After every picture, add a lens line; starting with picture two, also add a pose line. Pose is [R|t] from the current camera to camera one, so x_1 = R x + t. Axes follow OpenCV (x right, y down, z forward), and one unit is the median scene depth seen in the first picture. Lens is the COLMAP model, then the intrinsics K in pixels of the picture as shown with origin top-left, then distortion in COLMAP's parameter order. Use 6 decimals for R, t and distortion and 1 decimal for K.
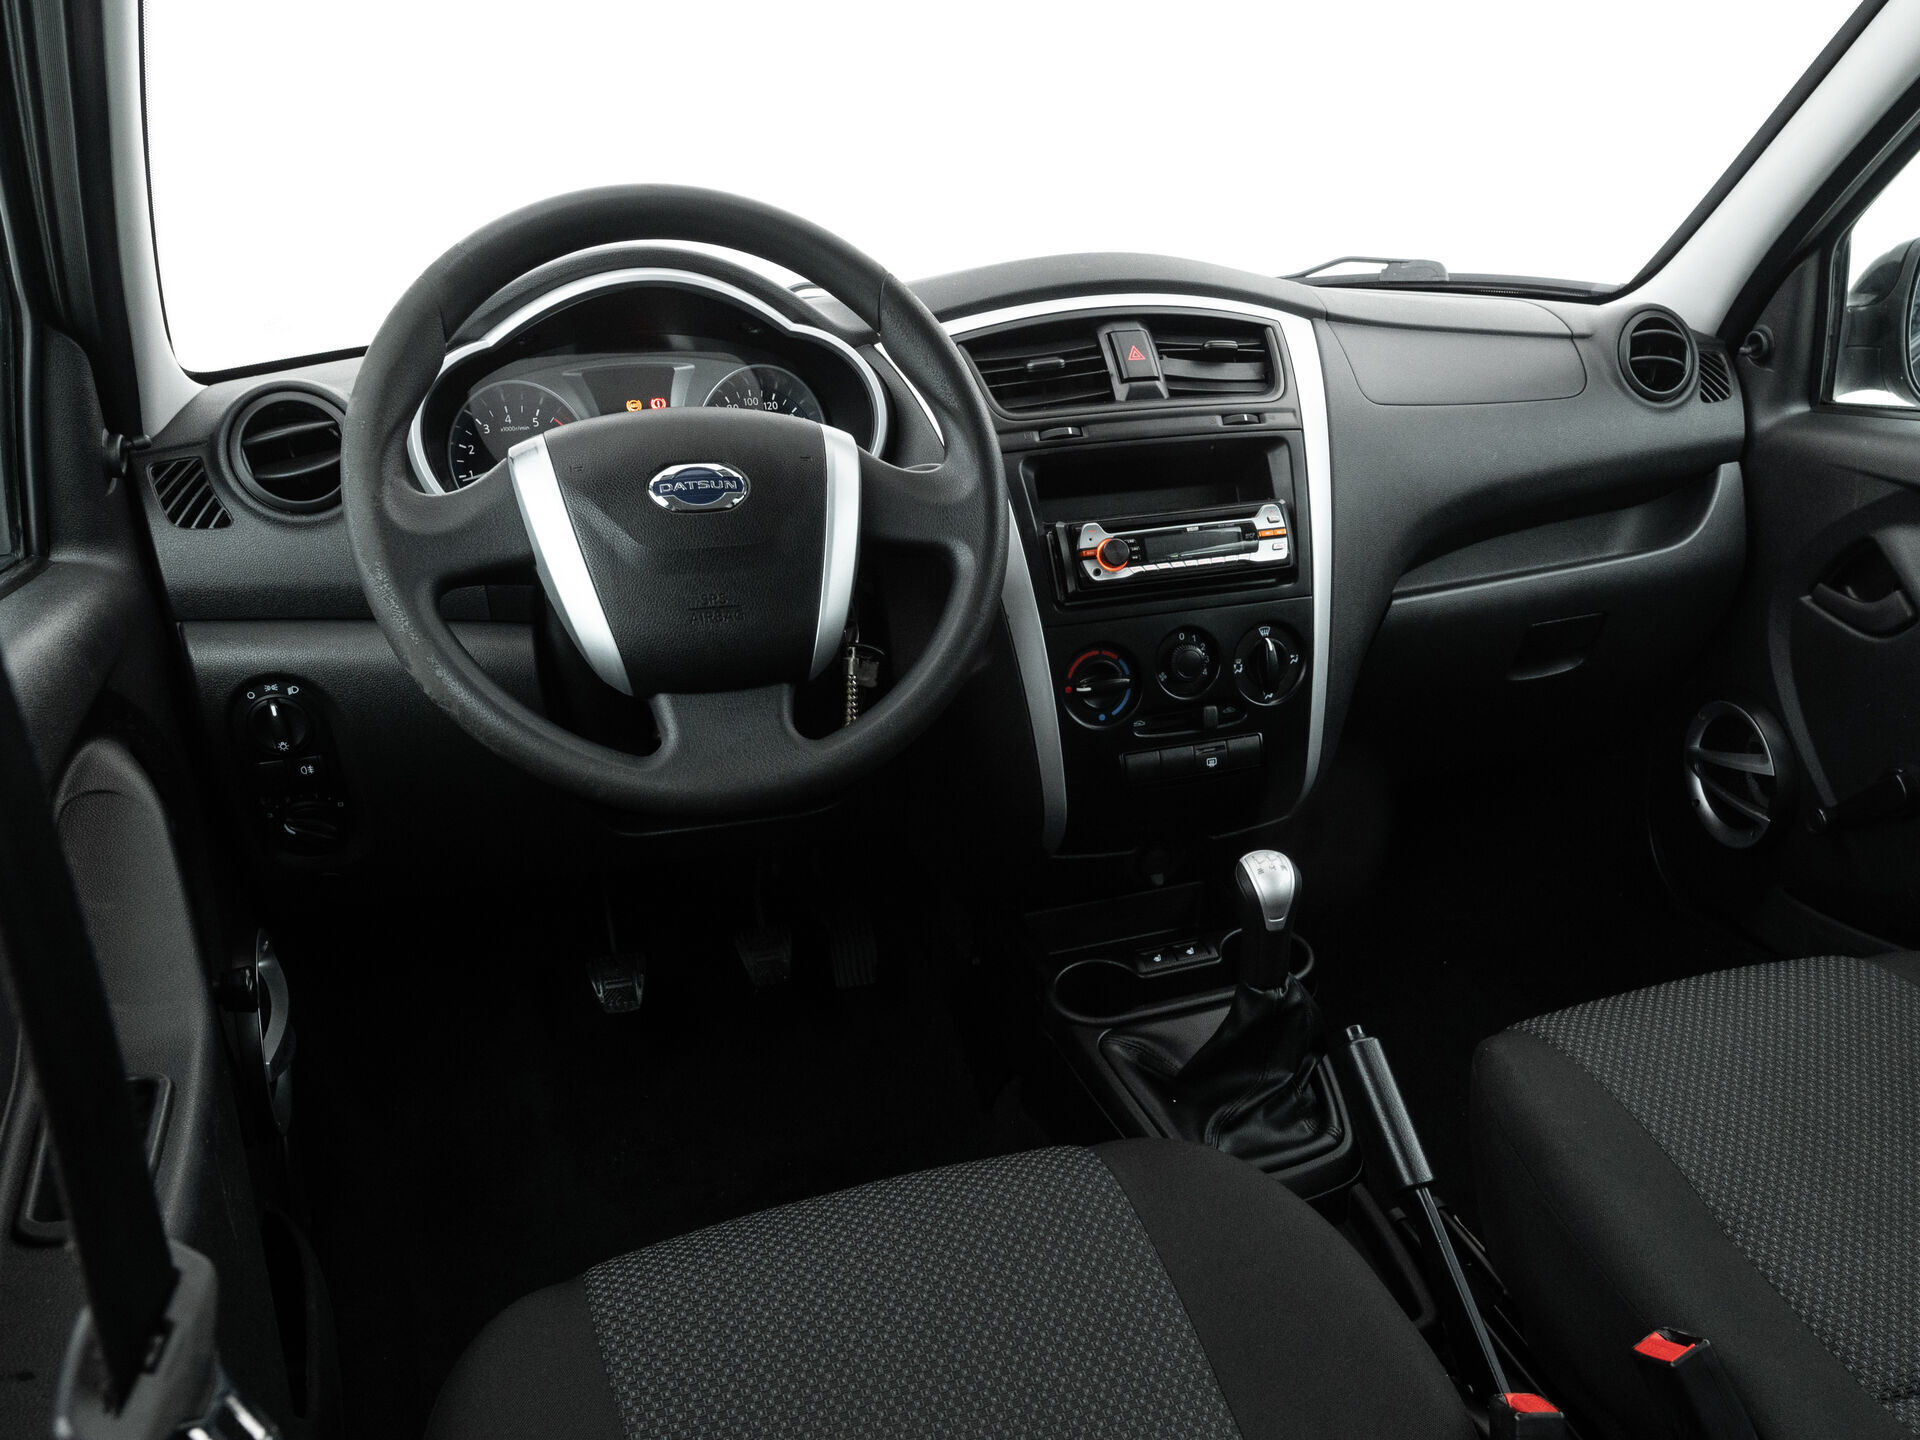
lens RADIAL K [[1591.4, 0, 1127.5], [0, 1591.4, 952.8], [0, 0, 1]] dist [-0.030954, 0.008343]
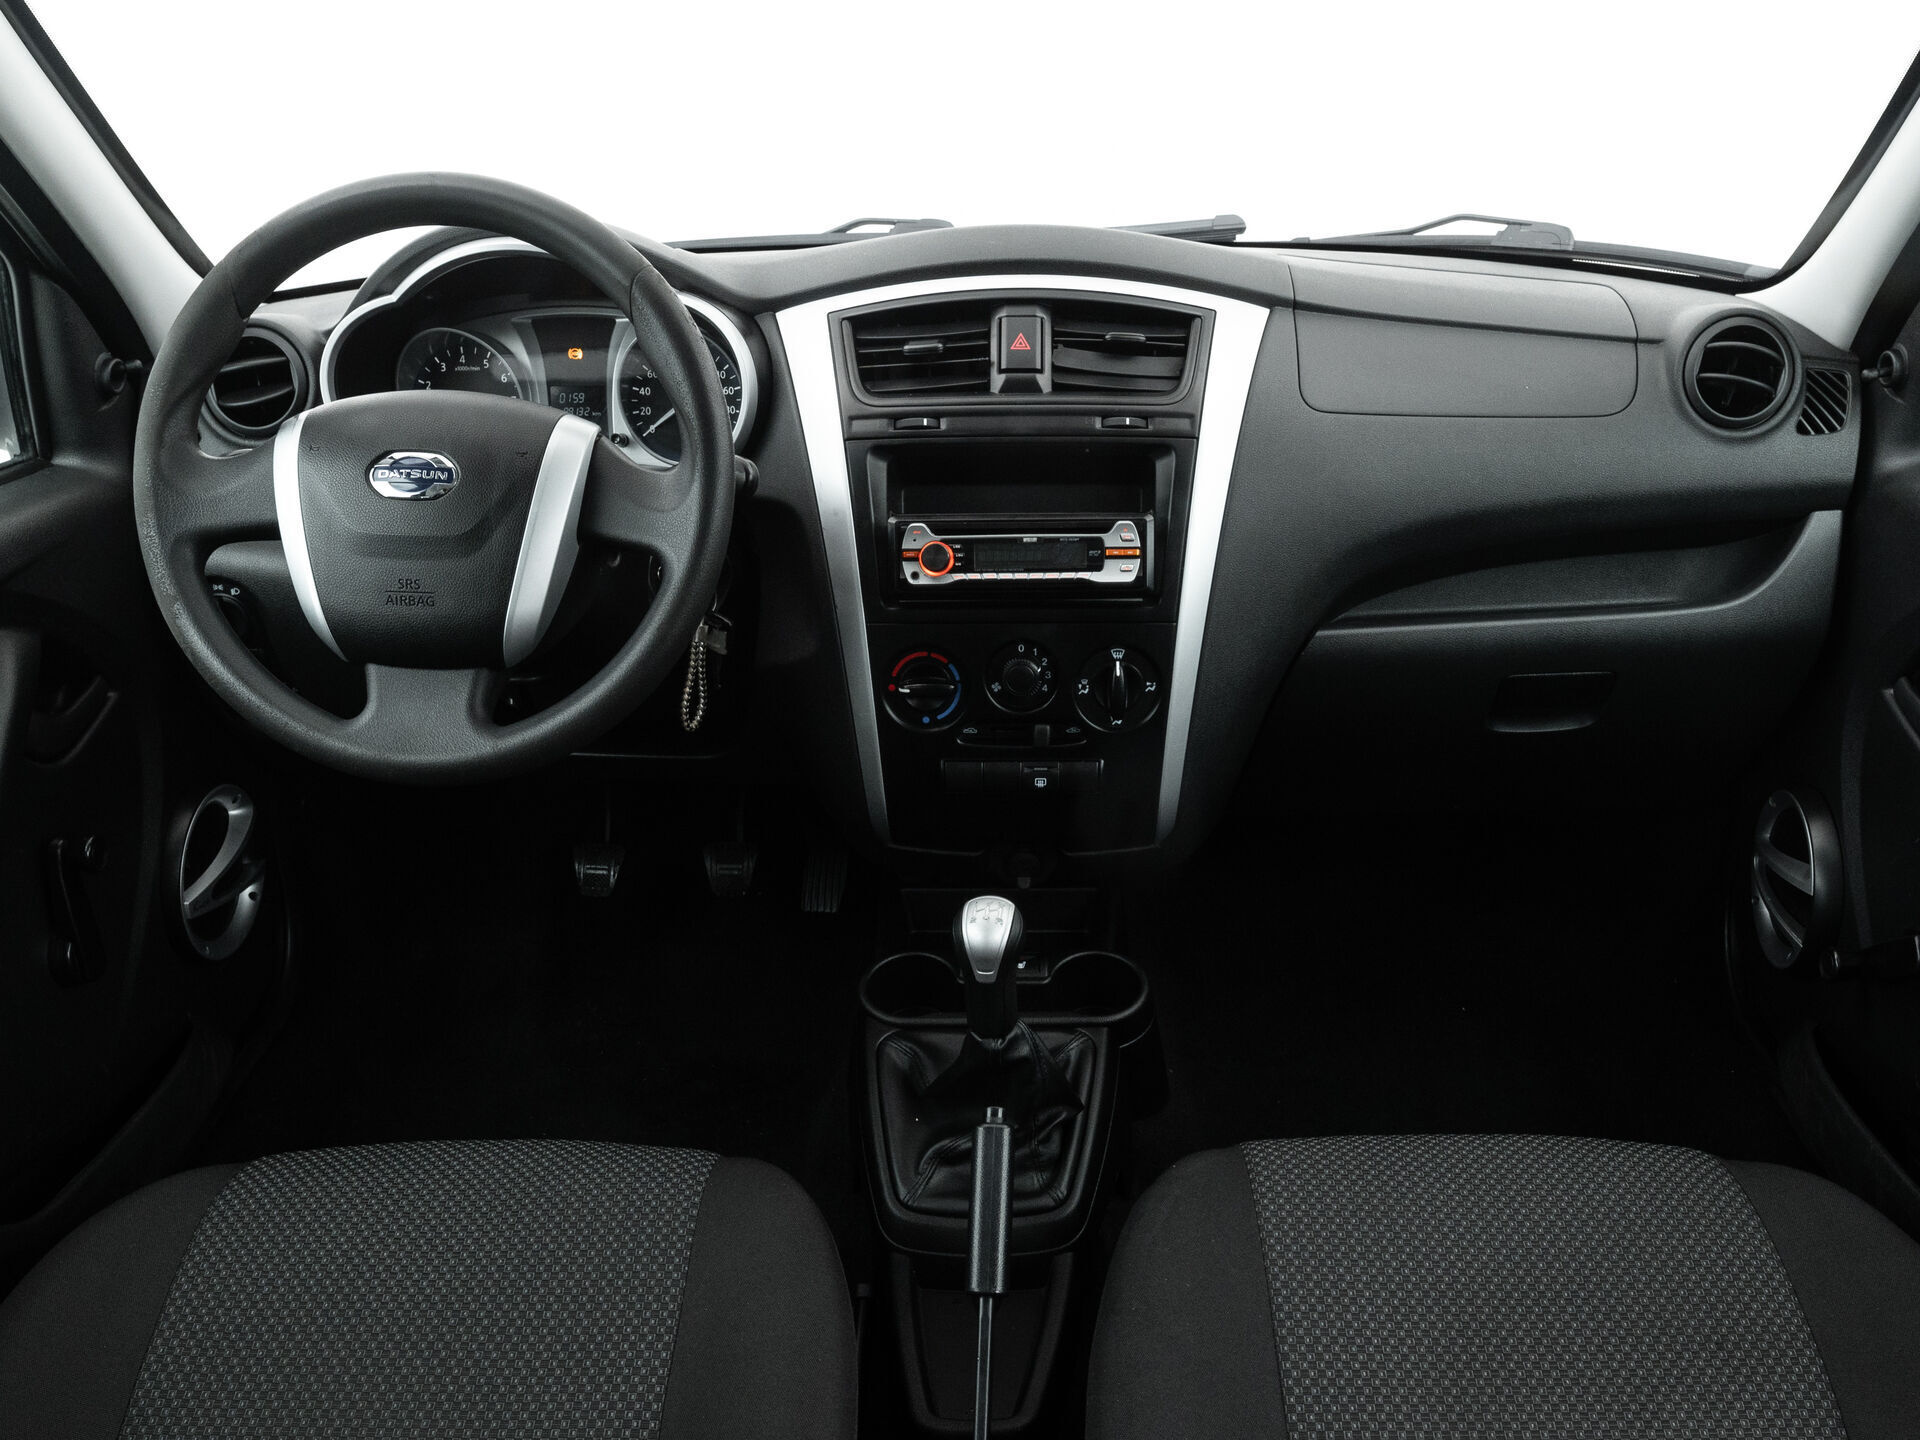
lens RADIAL K [[1591.4, 0, 986.3], [0, 1591.4, 917.6], [0, 0, 1]] dist [-0.030954, 0.008343]
pose [[0.917997, 0.203374, -0.340472, 0.375058], [-0.179656, 0.978617, 0.100159, -0.135233], [0.353561, -0.030778, 0.934905, 0.105364]]
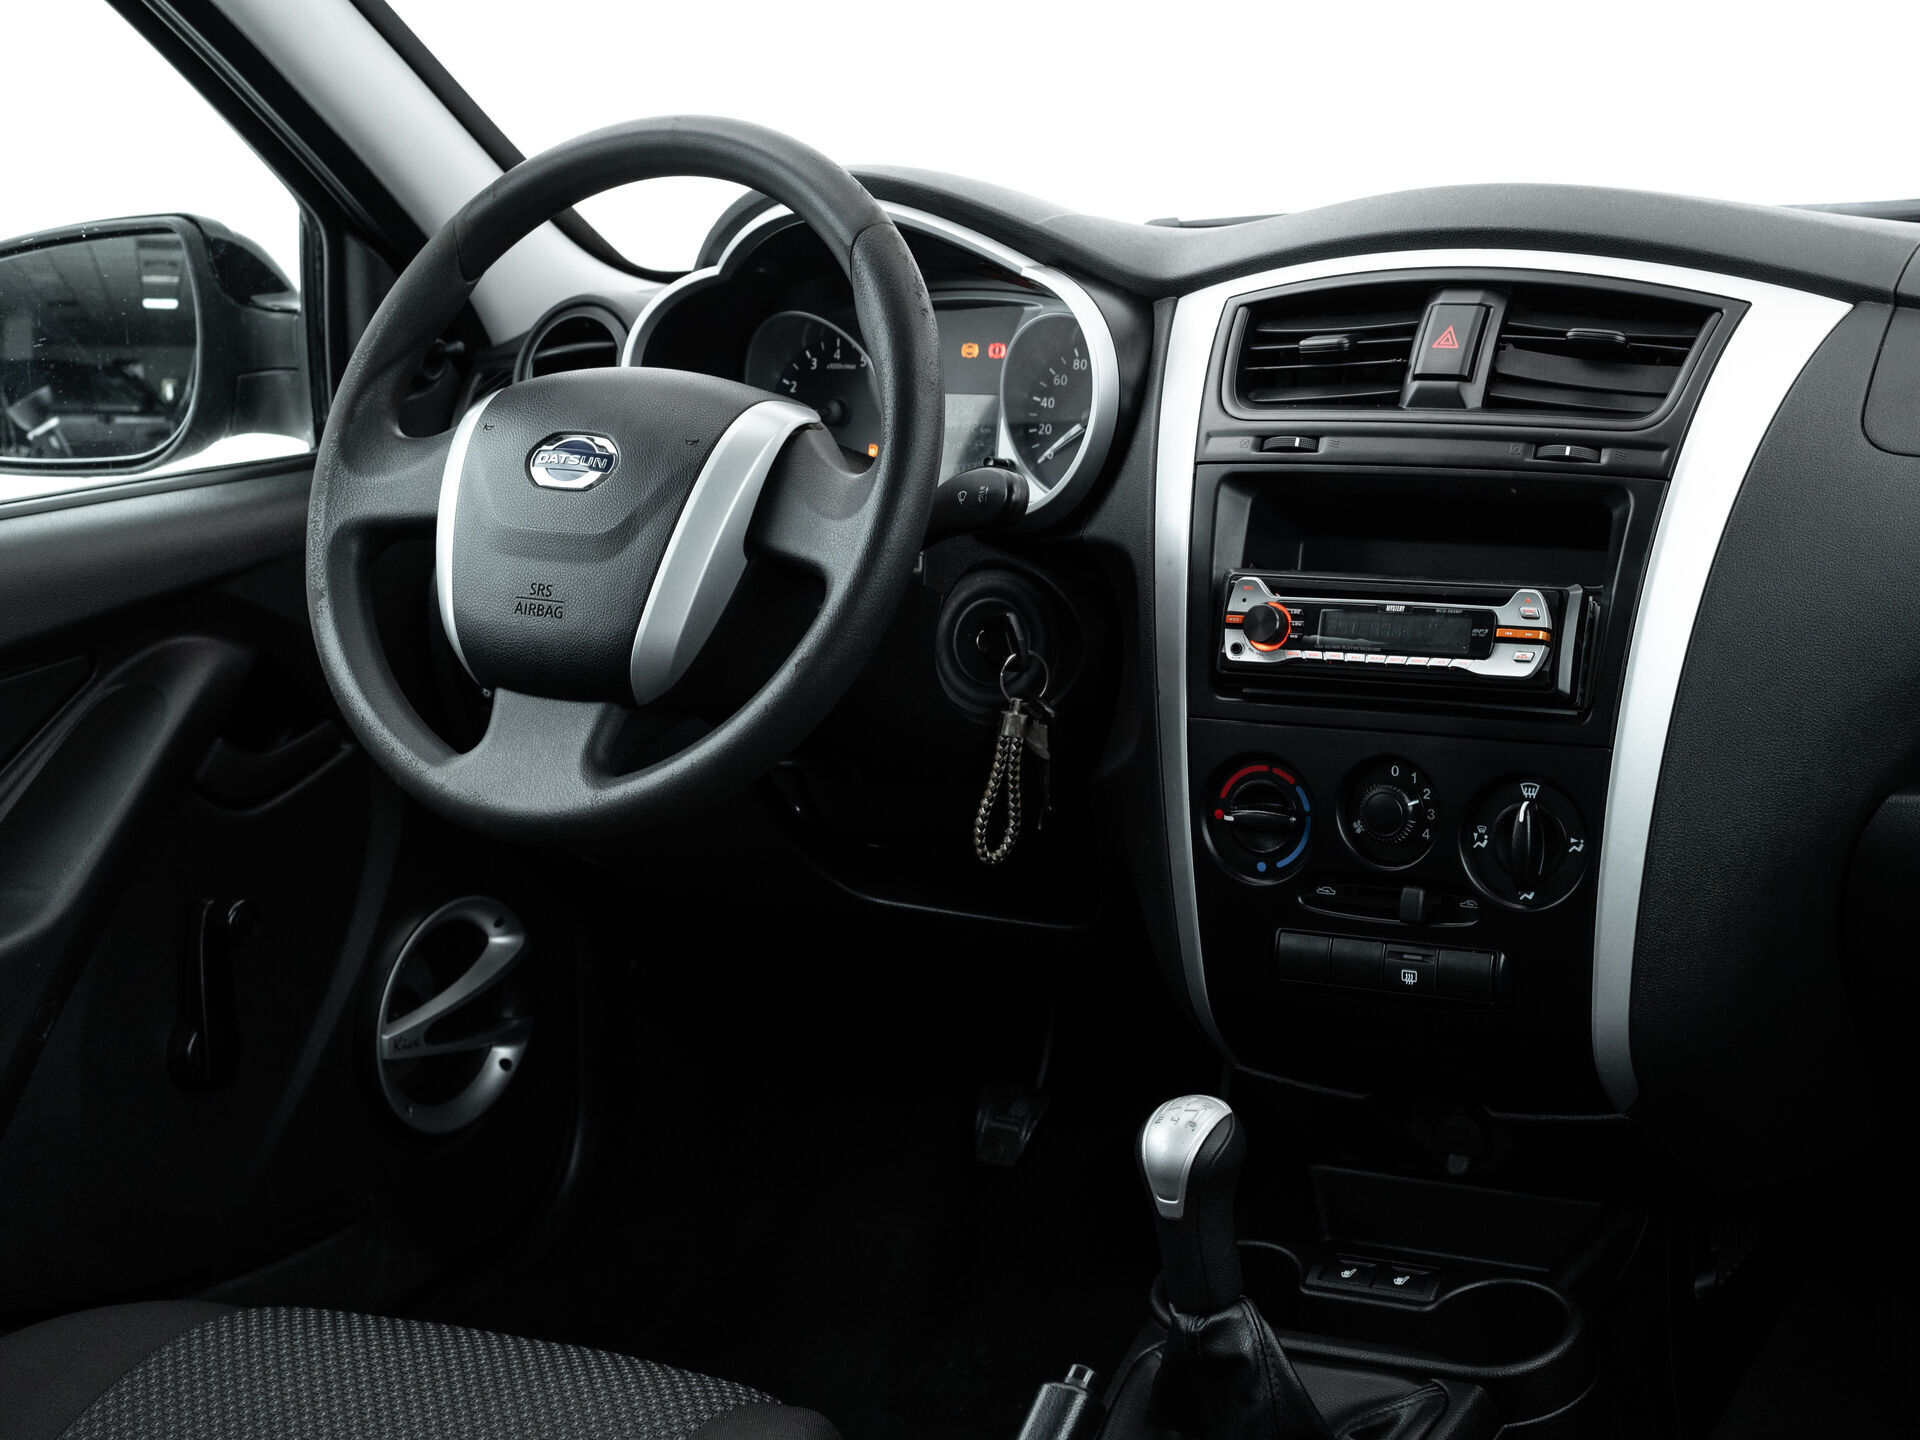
lens RADIAL K [[3148.8, 0, 1081.4], [0, 3148.8, 798.2], [0, 0, 1]] dist [-0.111117, 0.000000]
pose [[0.639739, 0.186062, -0.745731, 0.901157], [-0.302313, 0.952965, -0.021577, -0.125963], [0.706641, 0.239248, 0.665897, 0.084151]]
